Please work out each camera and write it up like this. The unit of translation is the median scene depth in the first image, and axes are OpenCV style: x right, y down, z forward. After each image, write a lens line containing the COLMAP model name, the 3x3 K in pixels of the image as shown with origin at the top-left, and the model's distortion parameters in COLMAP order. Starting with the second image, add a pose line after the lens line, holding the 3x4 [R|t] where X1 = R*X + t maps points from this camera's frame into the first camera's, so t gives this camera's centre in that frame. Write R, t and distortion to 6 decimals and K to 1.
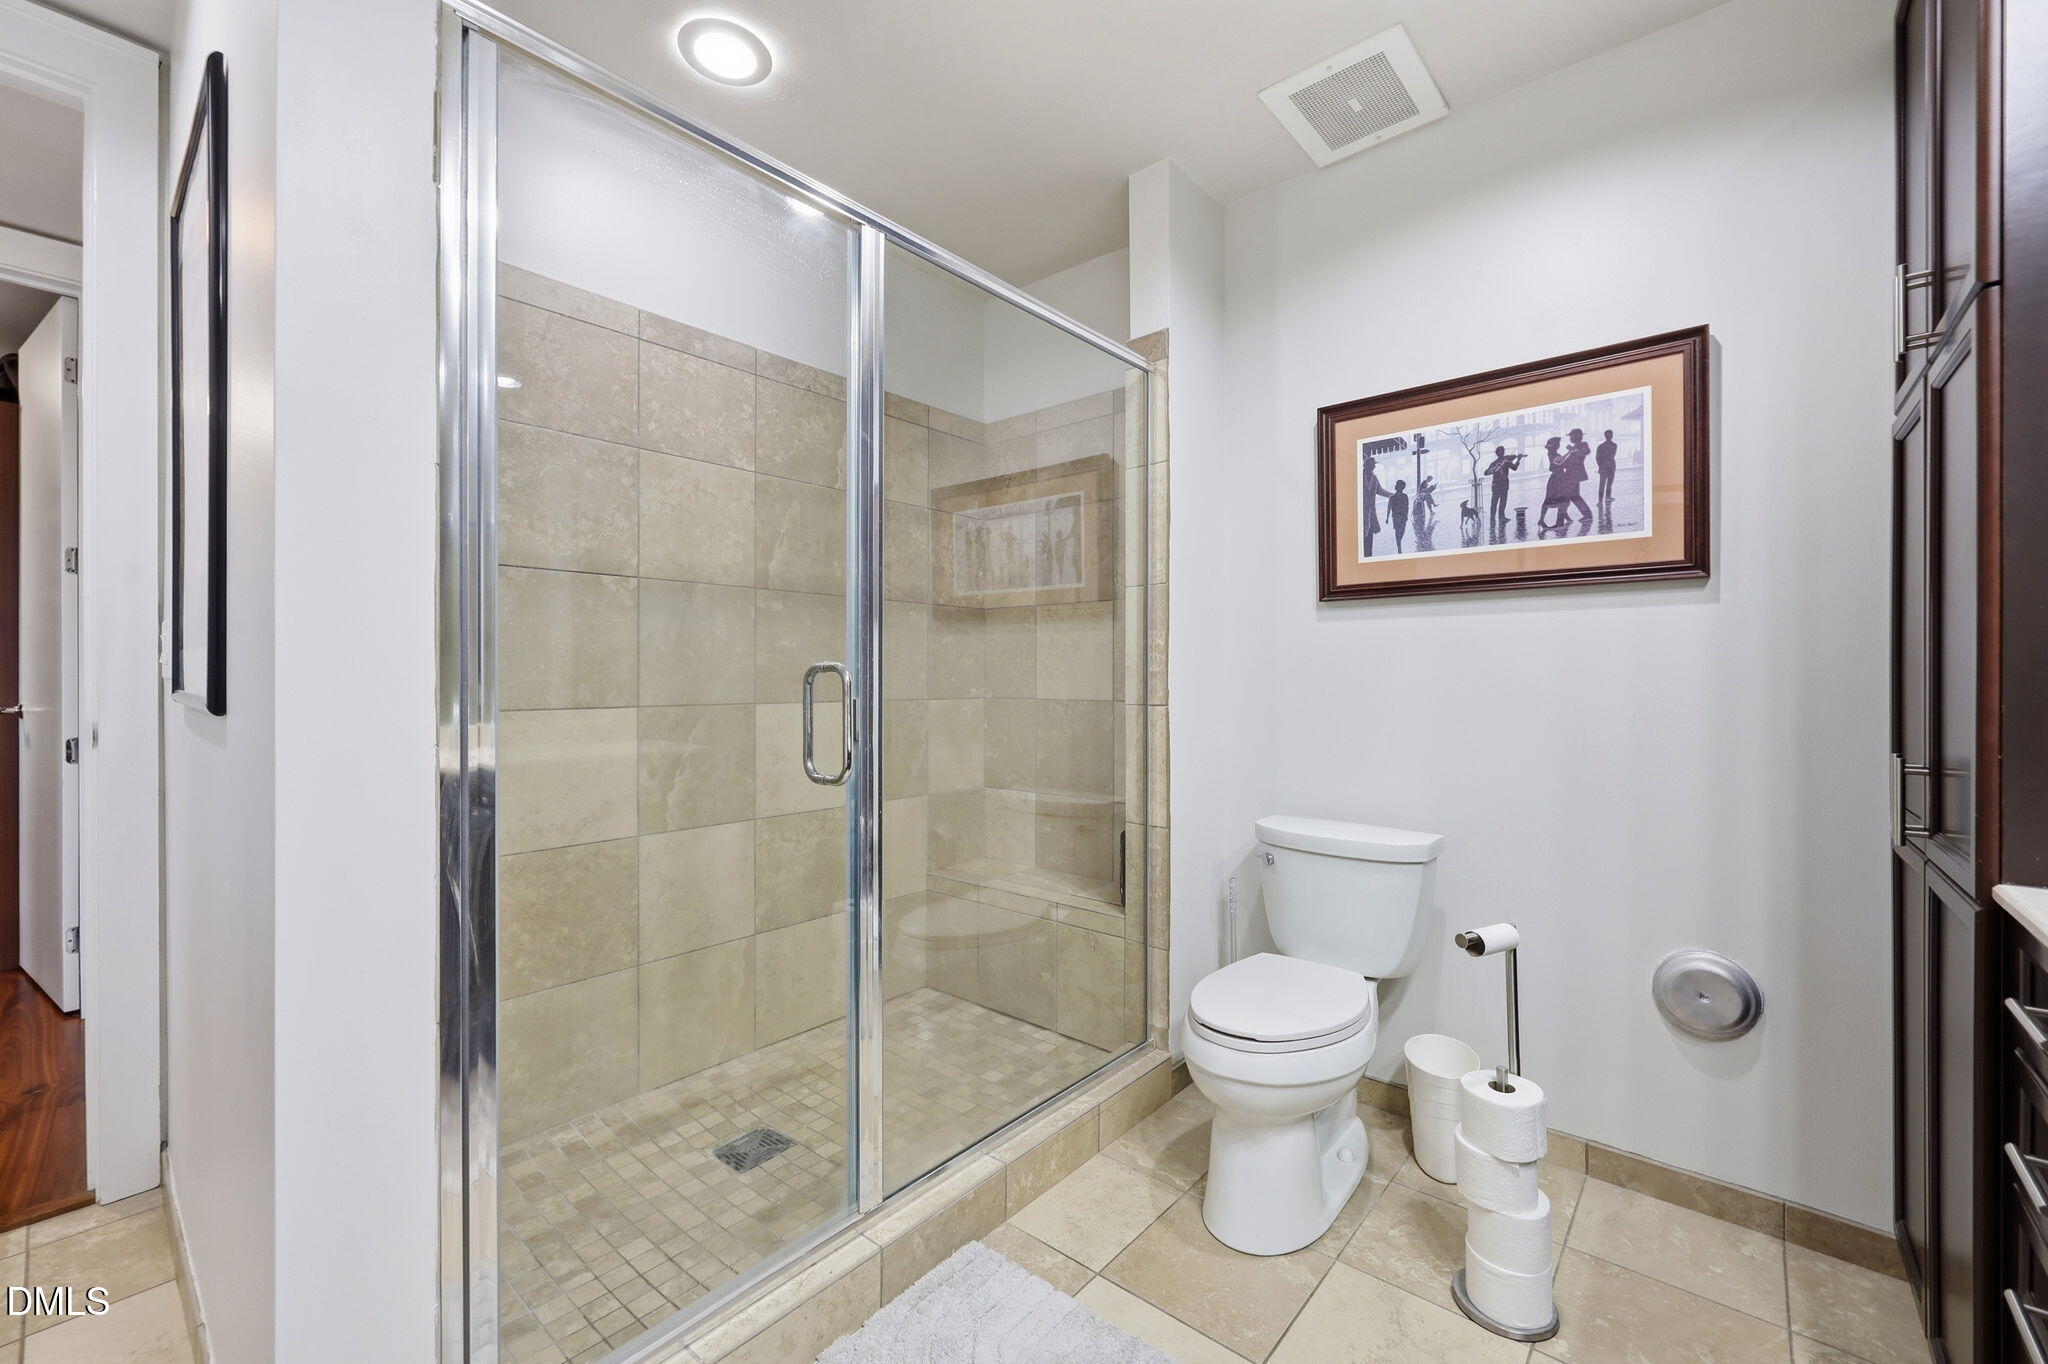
lens RADIAL K [[827.9, 0, 1026.4], [0, 827.9, 678.2], [0, 0, 1]] dist [-0.007775, 0.000875]
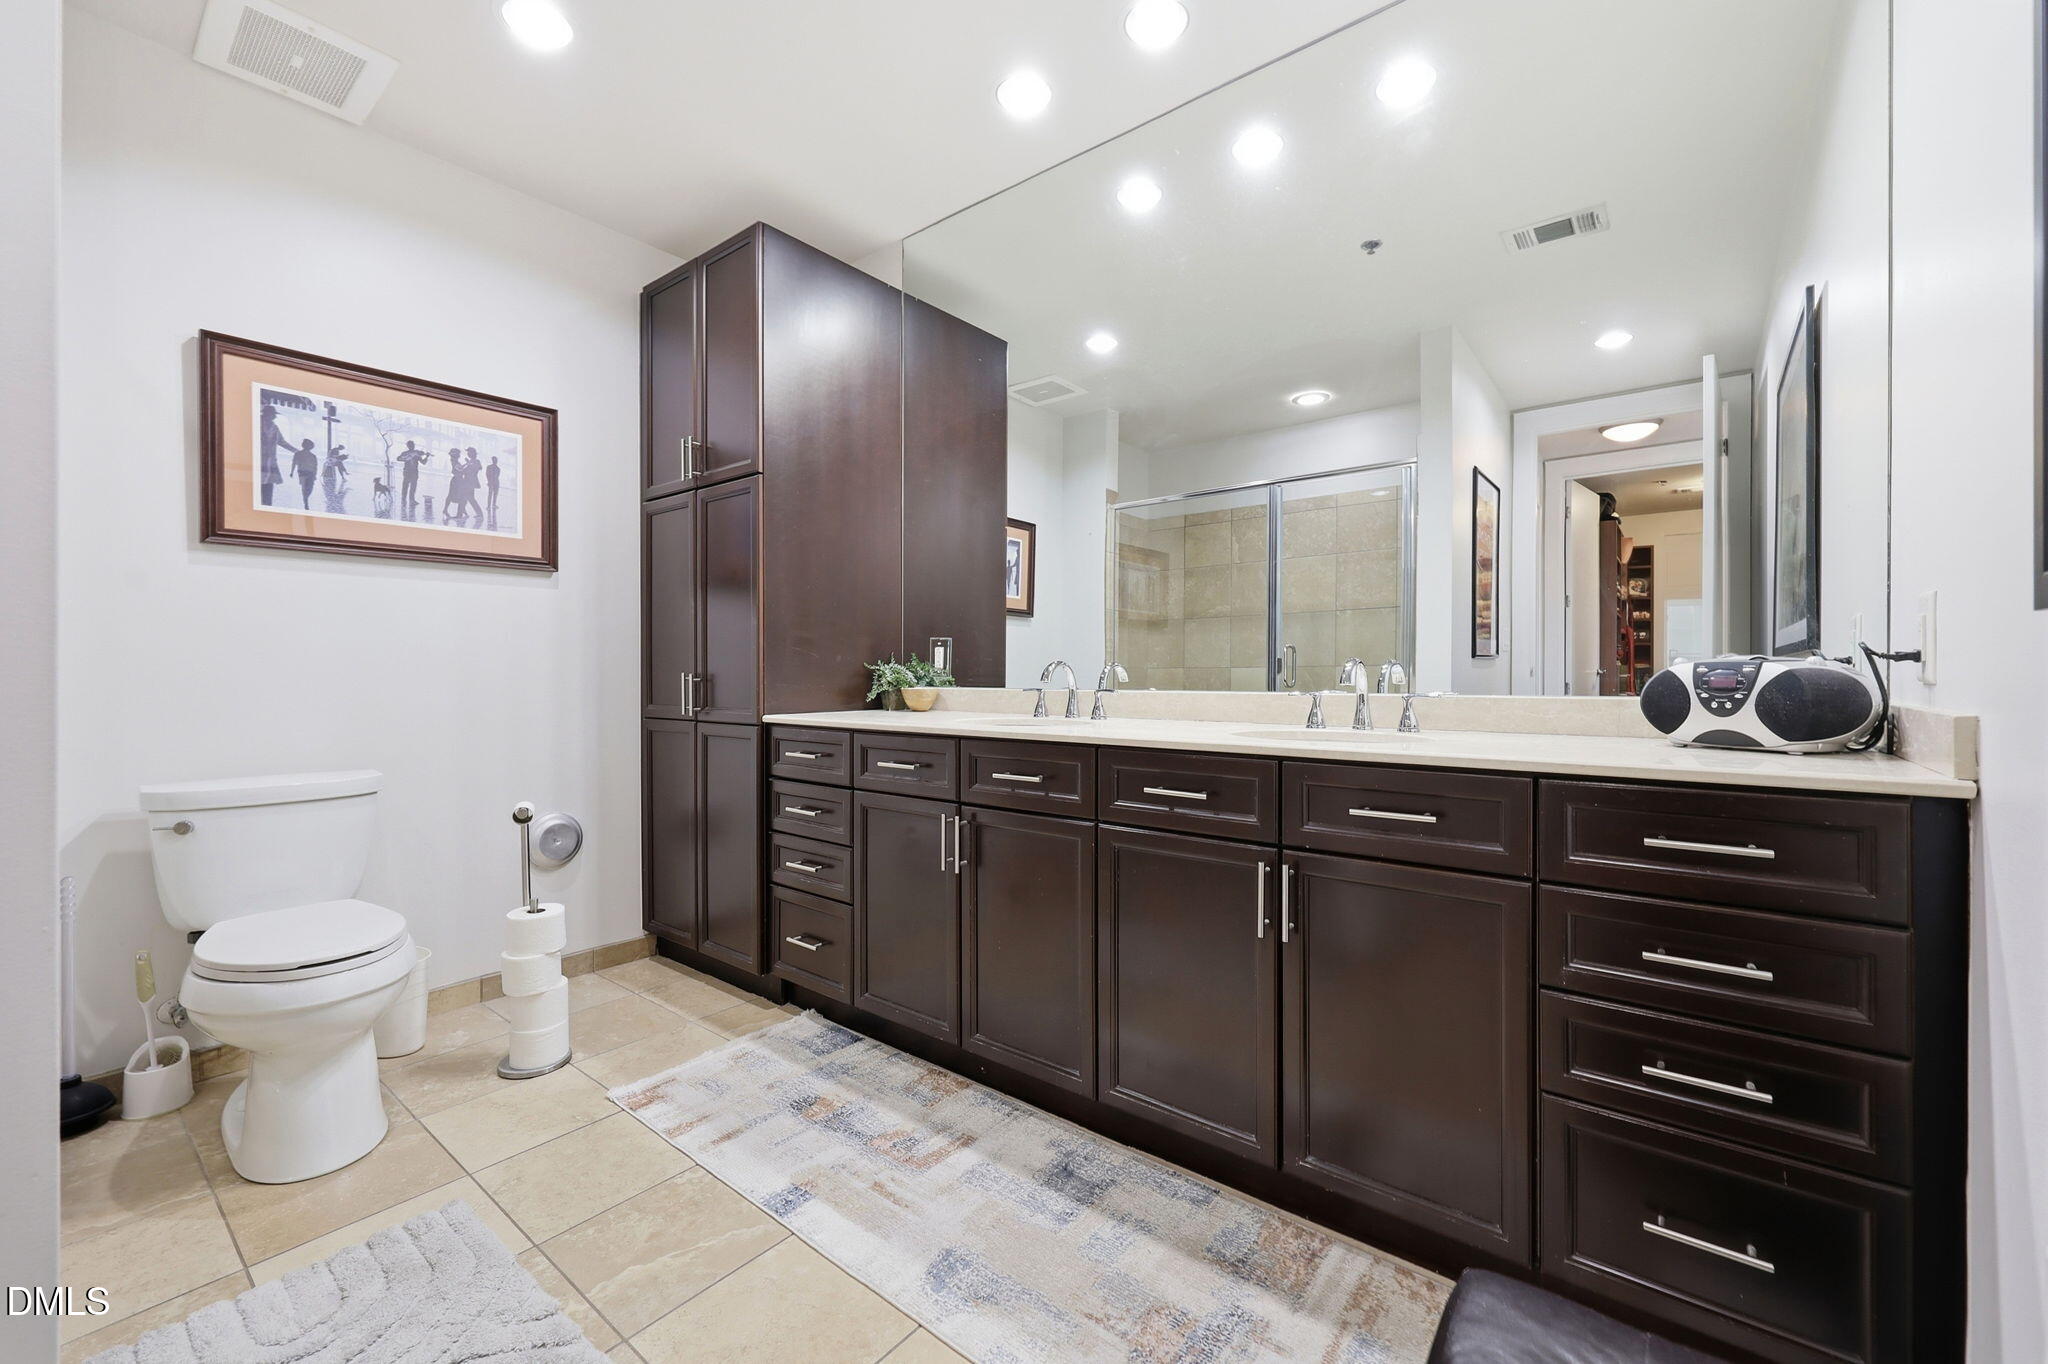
lens RADIAL K [[827.9, 0, 1025.0], [0, 827.9, 676.0], [0, 0, 1]] dist [-0.007775, 0.000875]
pose [[-0.036421, -0.006149, 0.999318, -0.660068], [-0.000482, 0.999981, 0.006136, 0.055046], [-0.999336, -0.000258, -0.036423, 0.145083]]
